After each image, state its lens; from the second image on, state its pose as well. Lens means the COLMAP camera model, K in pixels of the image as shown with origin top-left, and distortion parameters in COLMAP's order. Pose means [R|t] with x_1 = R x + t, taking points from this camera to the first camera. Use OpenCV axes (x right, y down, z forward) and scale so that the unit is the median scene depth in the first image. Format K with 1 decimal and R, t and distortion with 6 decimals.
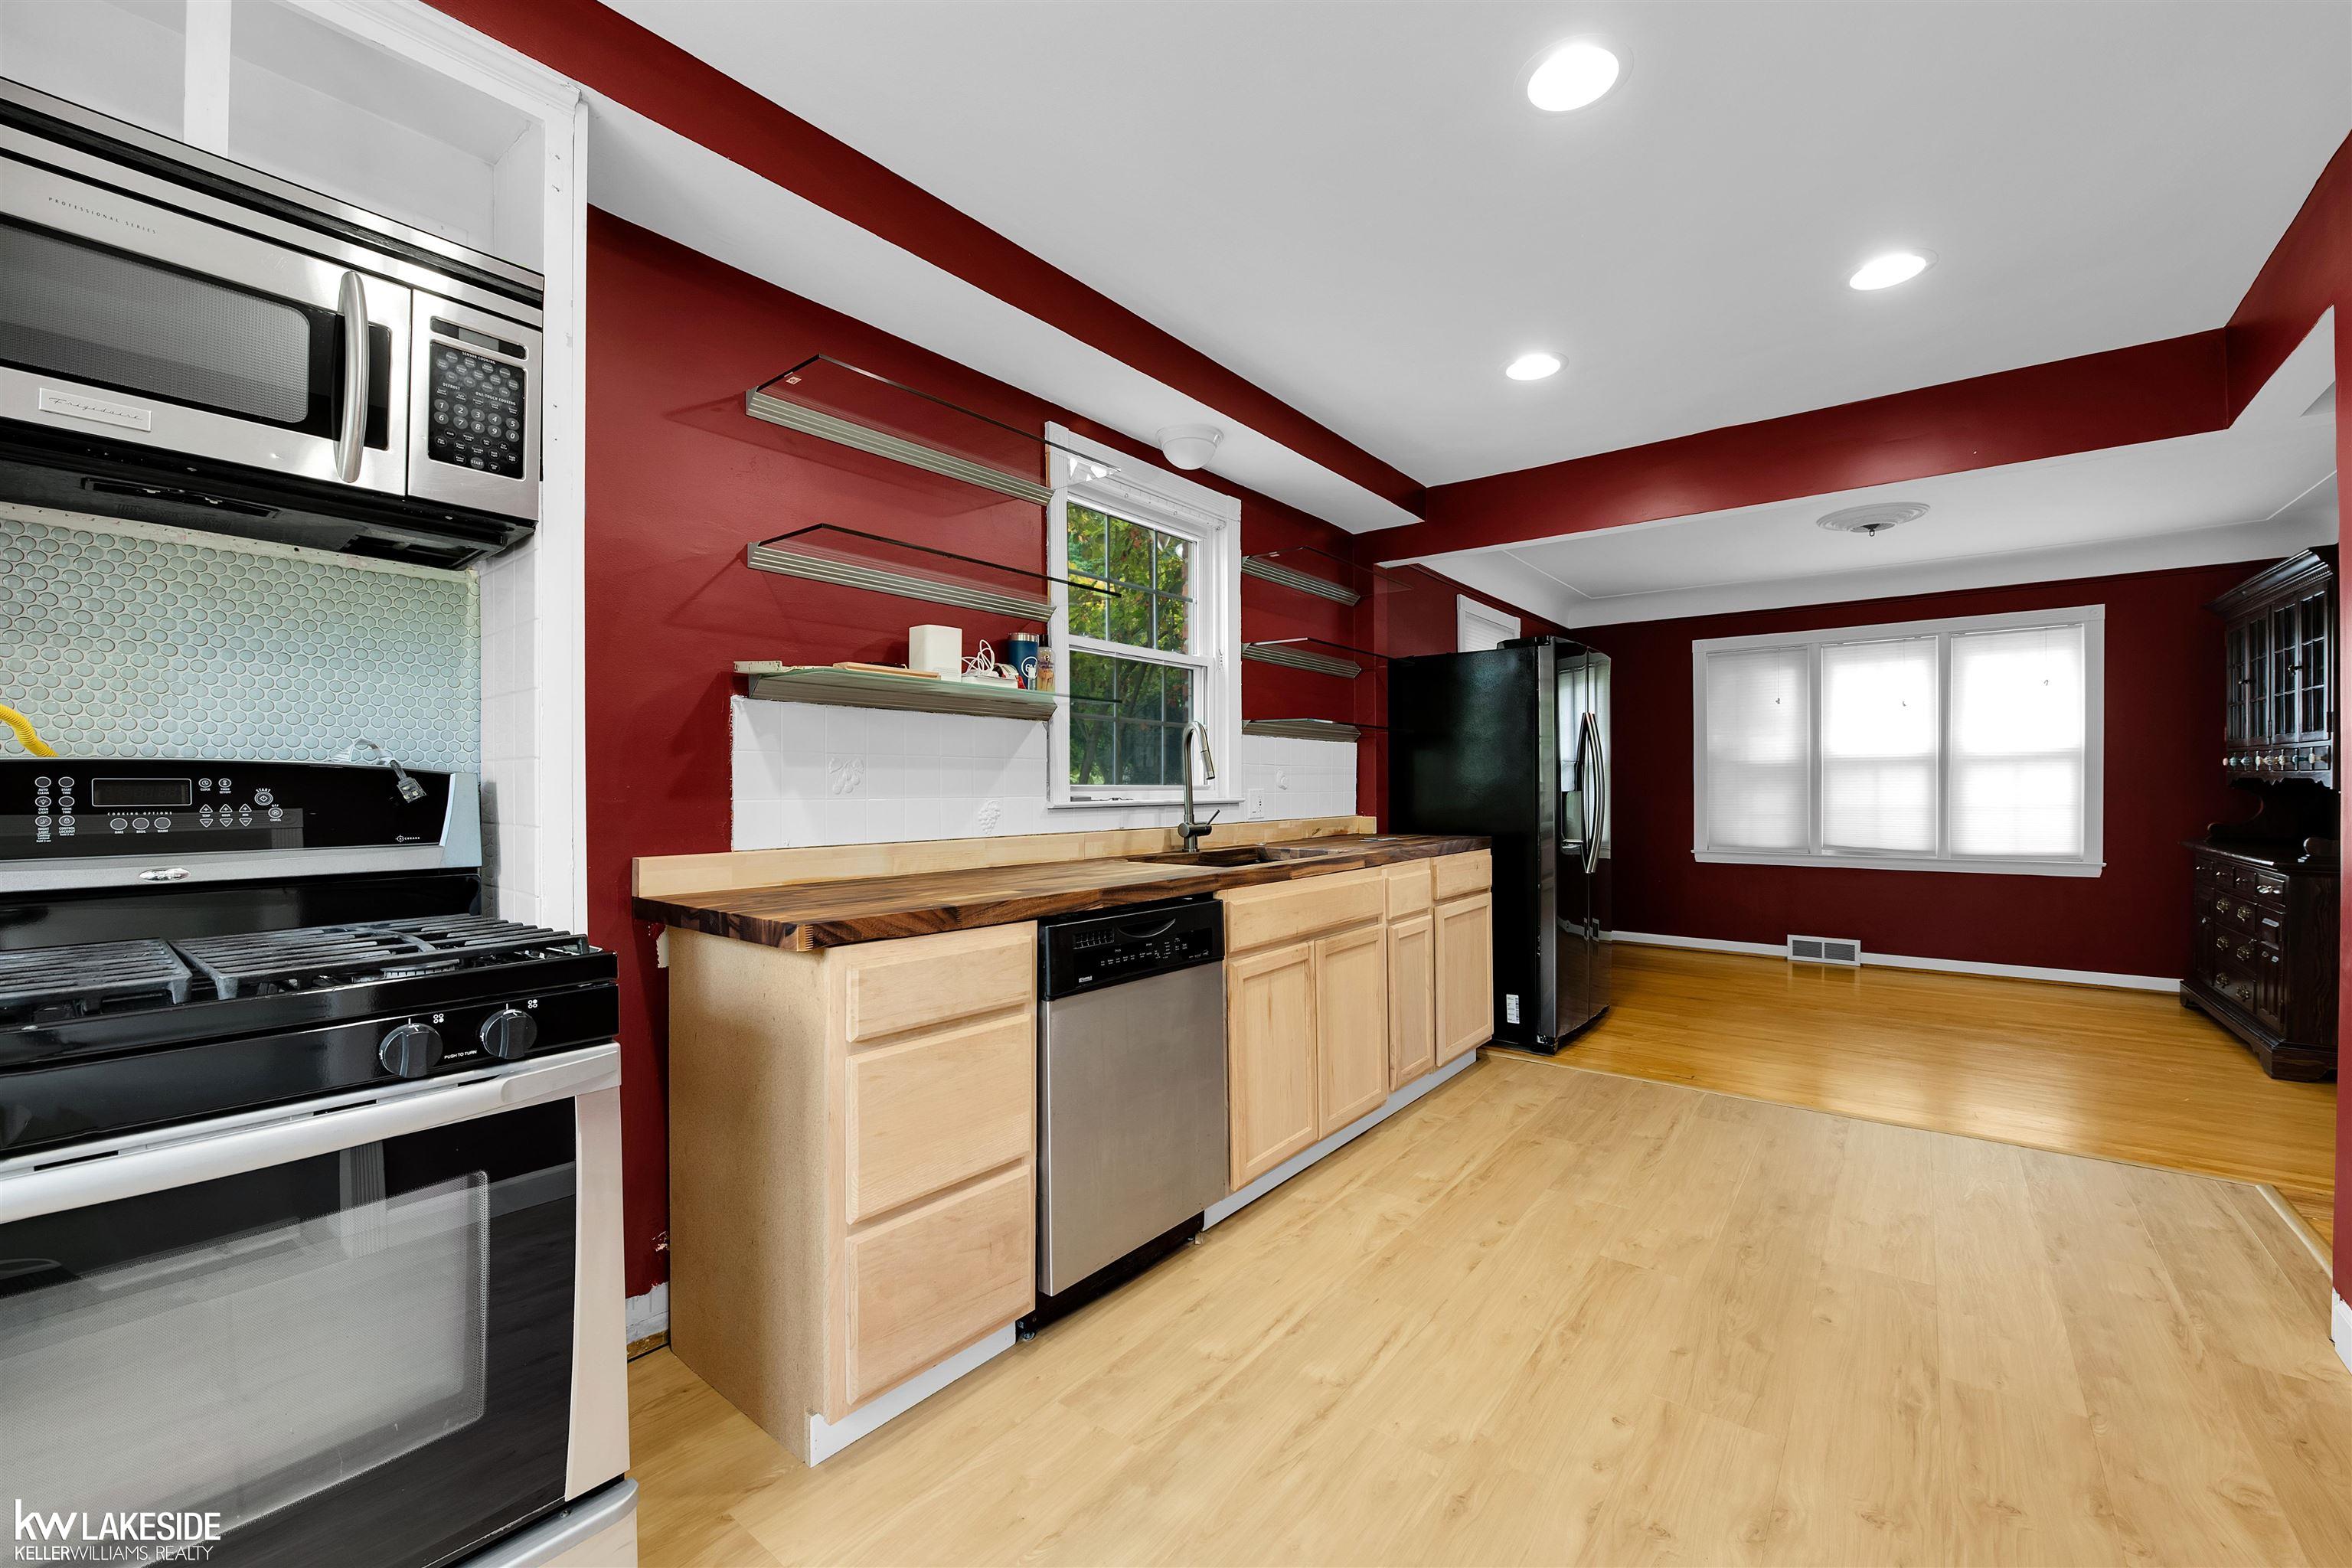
lens RADIAL K [[956.1, 0, 1194.6], [0, 956.1, 777.8], [0, 0, 1]] dist [0.000450, -0.000060]
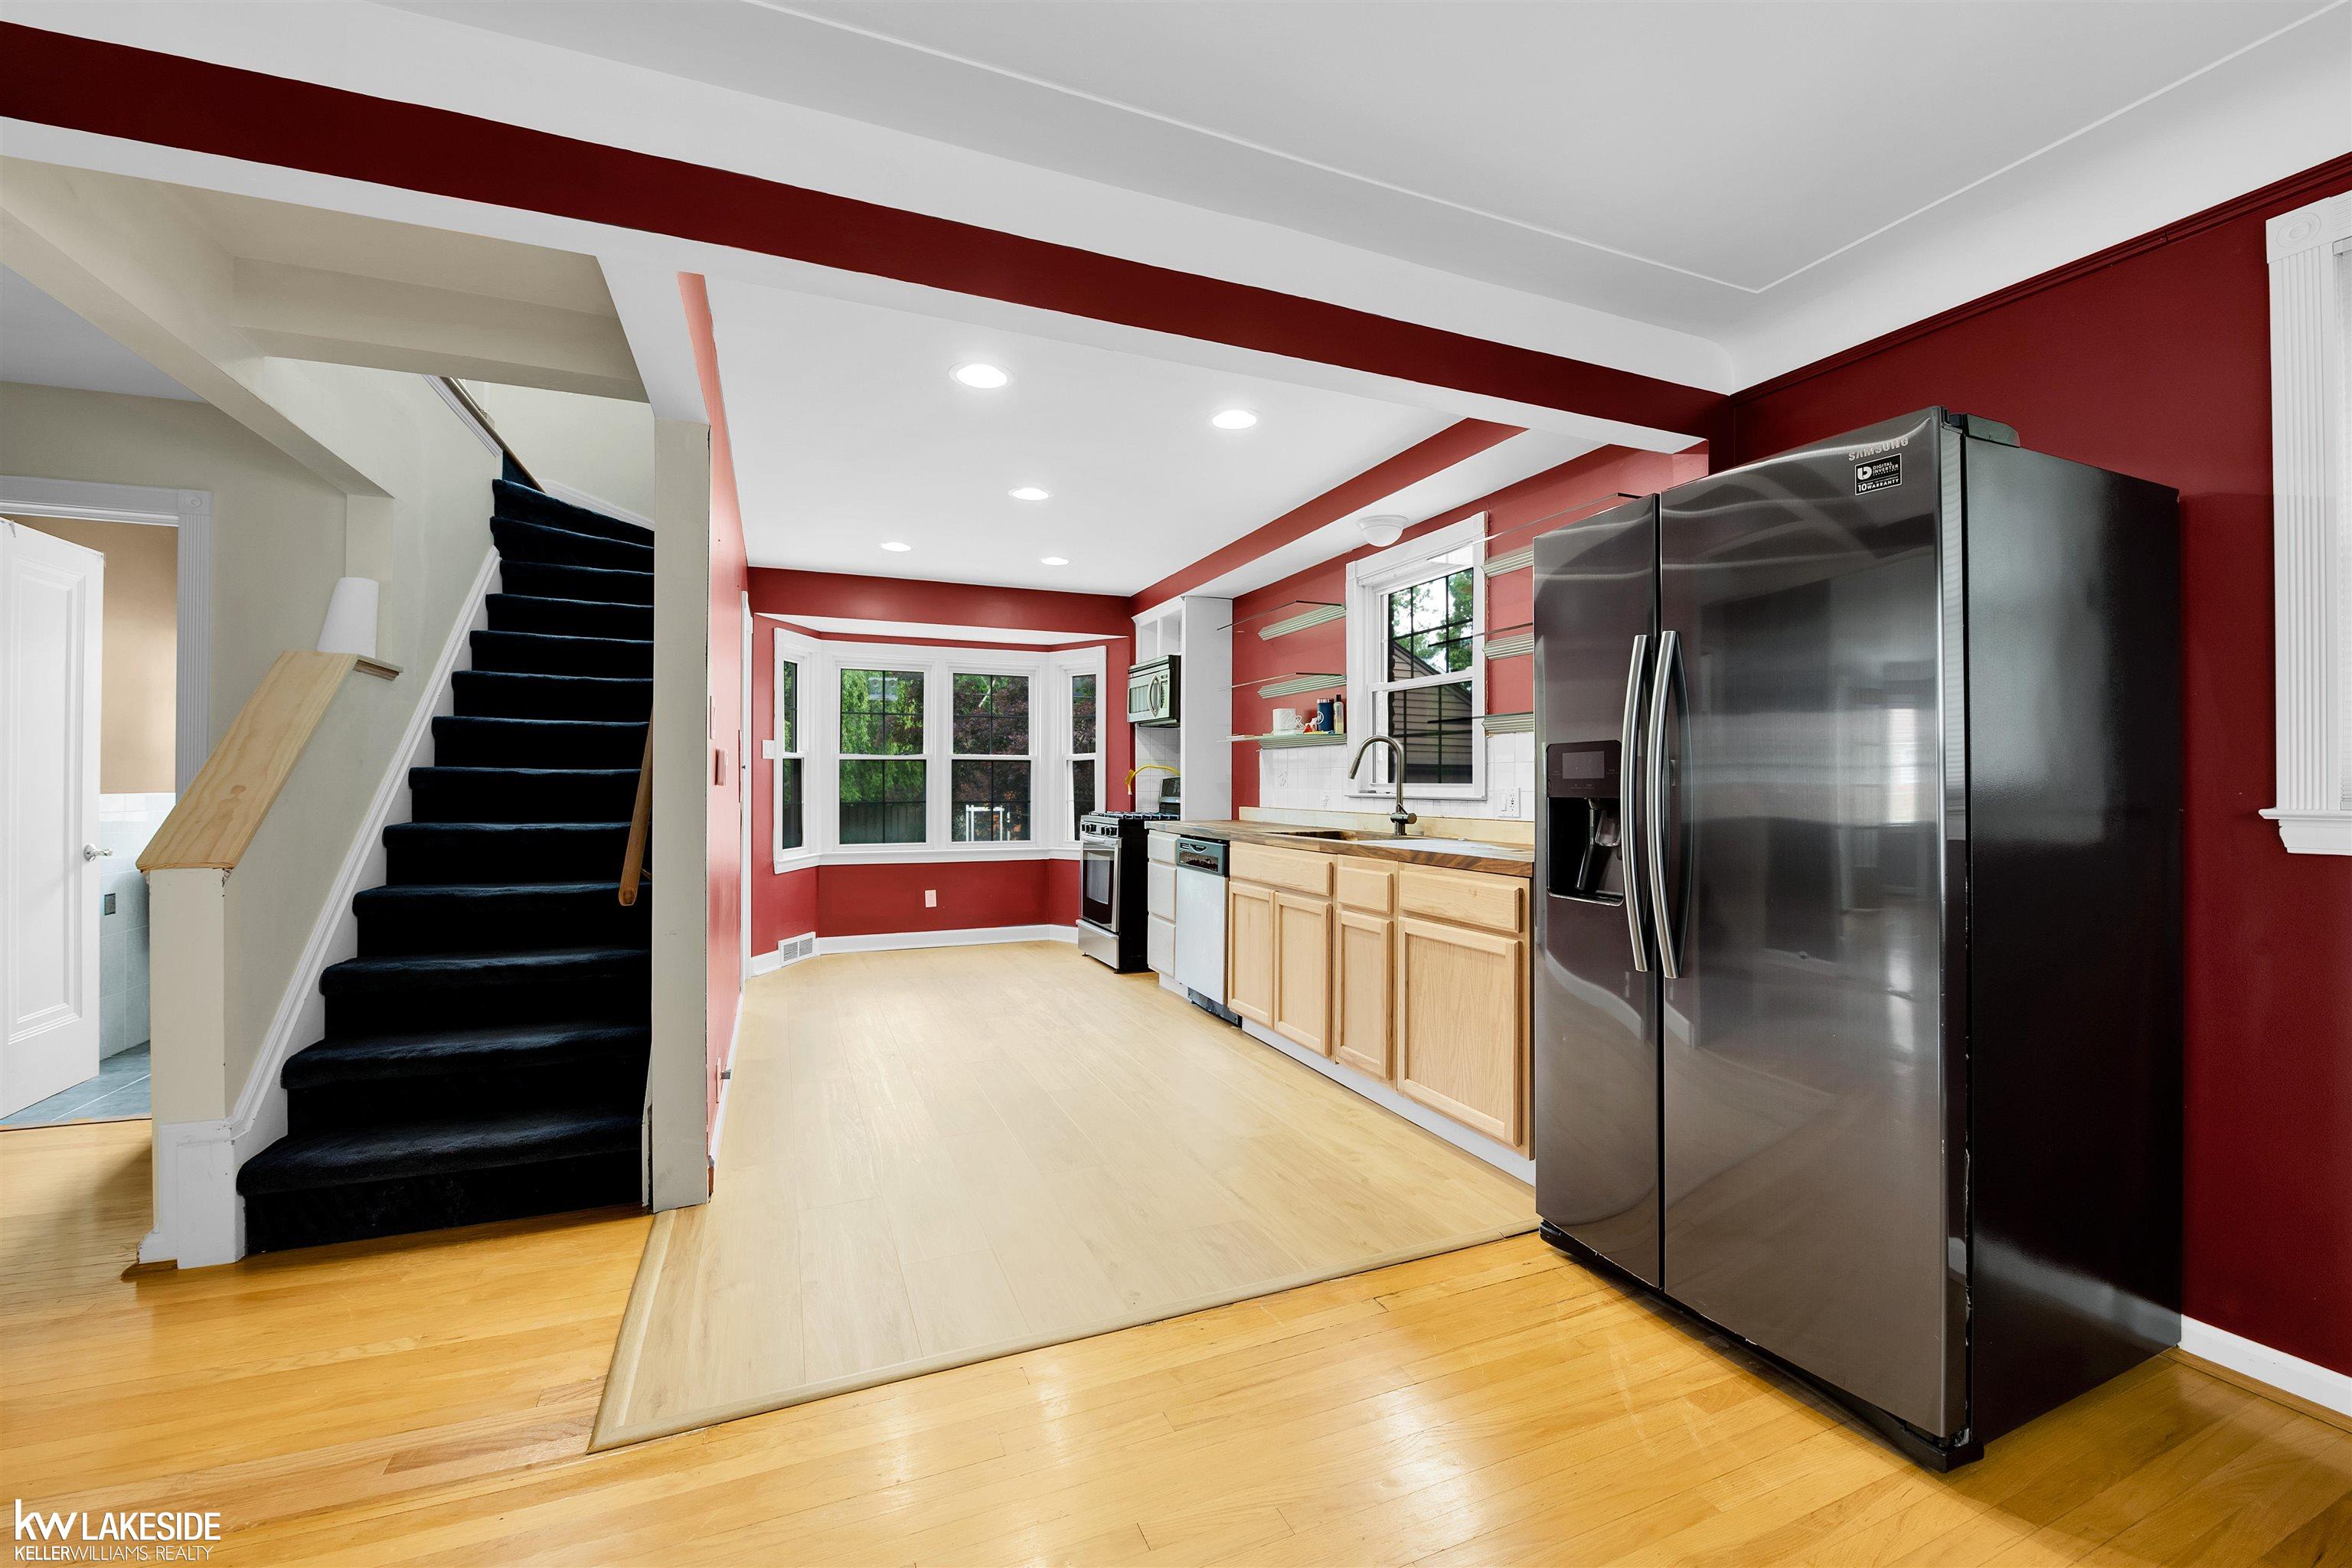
lens RADIAL K [[956.1, 0, 1194.6], [0, 956.1, 777.8], [0, 0, 1]] dist [0.000450, -0.000060]
pose [[-0.487502, -0.005685, -0.873104, 1.367844], [0.003432, 0.999959, -0.008427, 0.010730], [0.873115, -0.007105, -0.487462, 1.514322]]
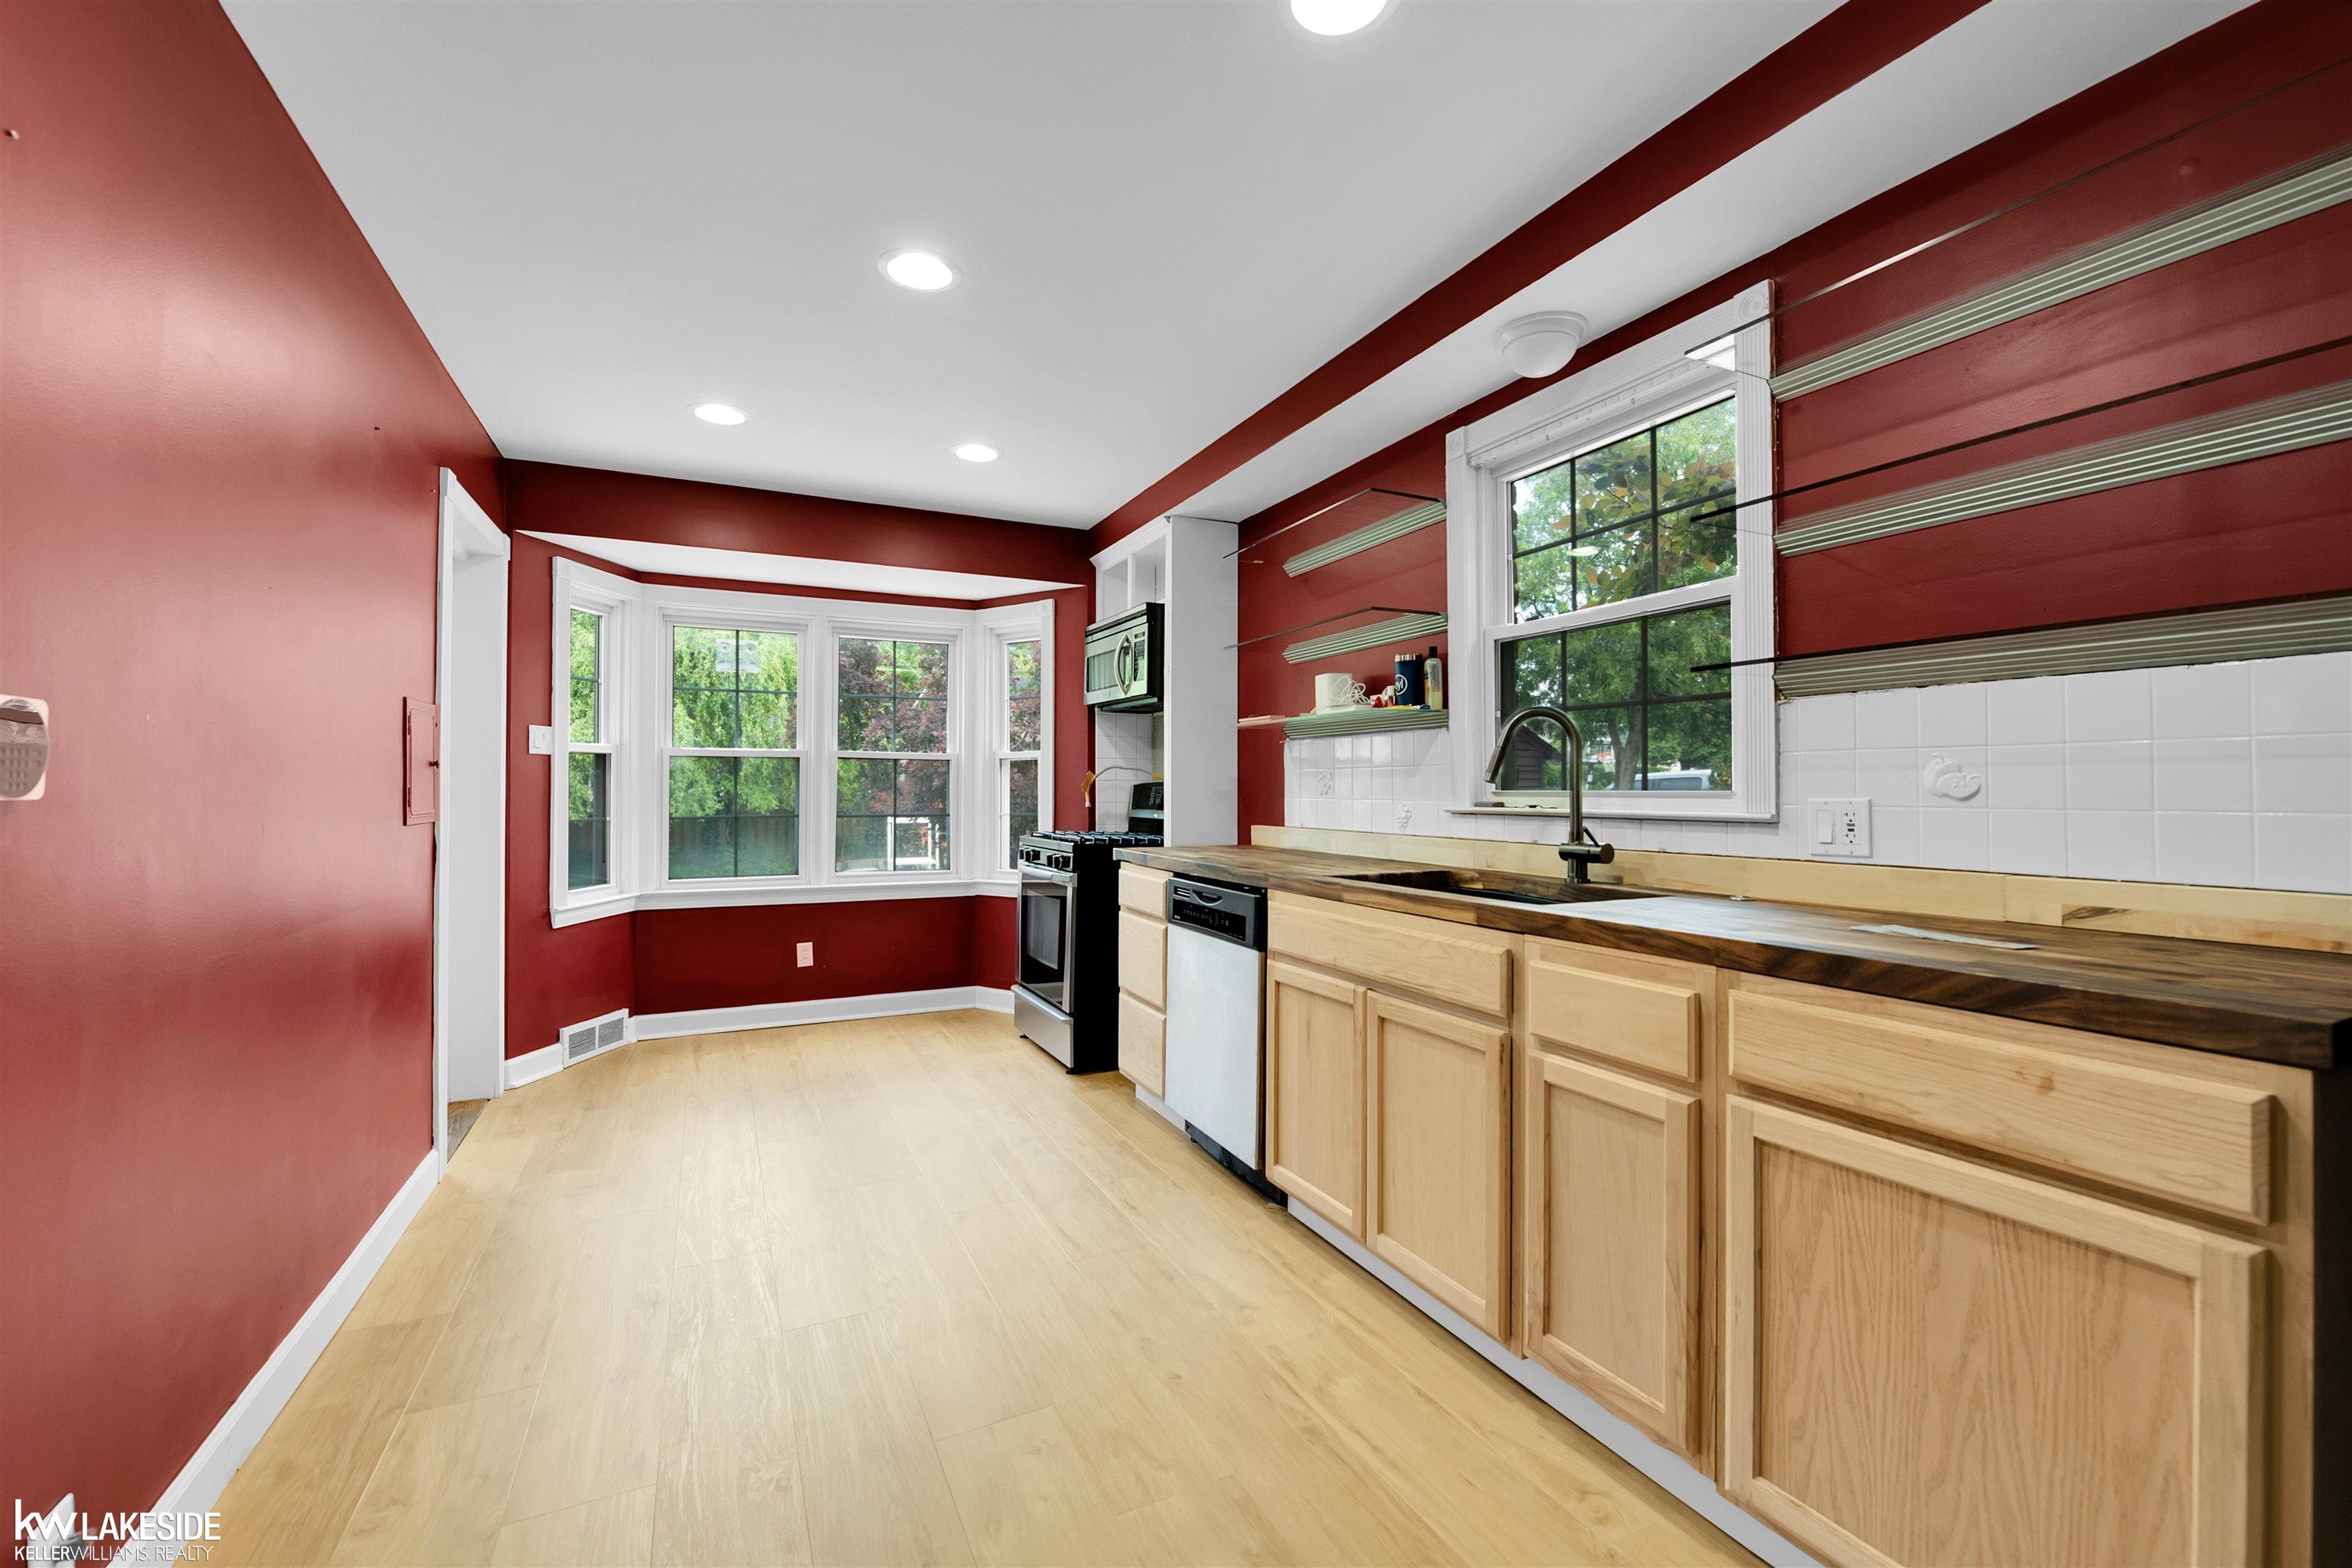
lens RADIAL K [[967.4, 0, 1174.1], [0, 967.4, 772.5], [0, 0, 1]] dist [-0.001105, -0.000089]
pose [[-0.458984, -0.015763, -0.888305, 0.861822], [0.005147, 0.999779, -0.020400, 0.007730], [0.888430, -0.013936, -0.458801, 1.164597]]
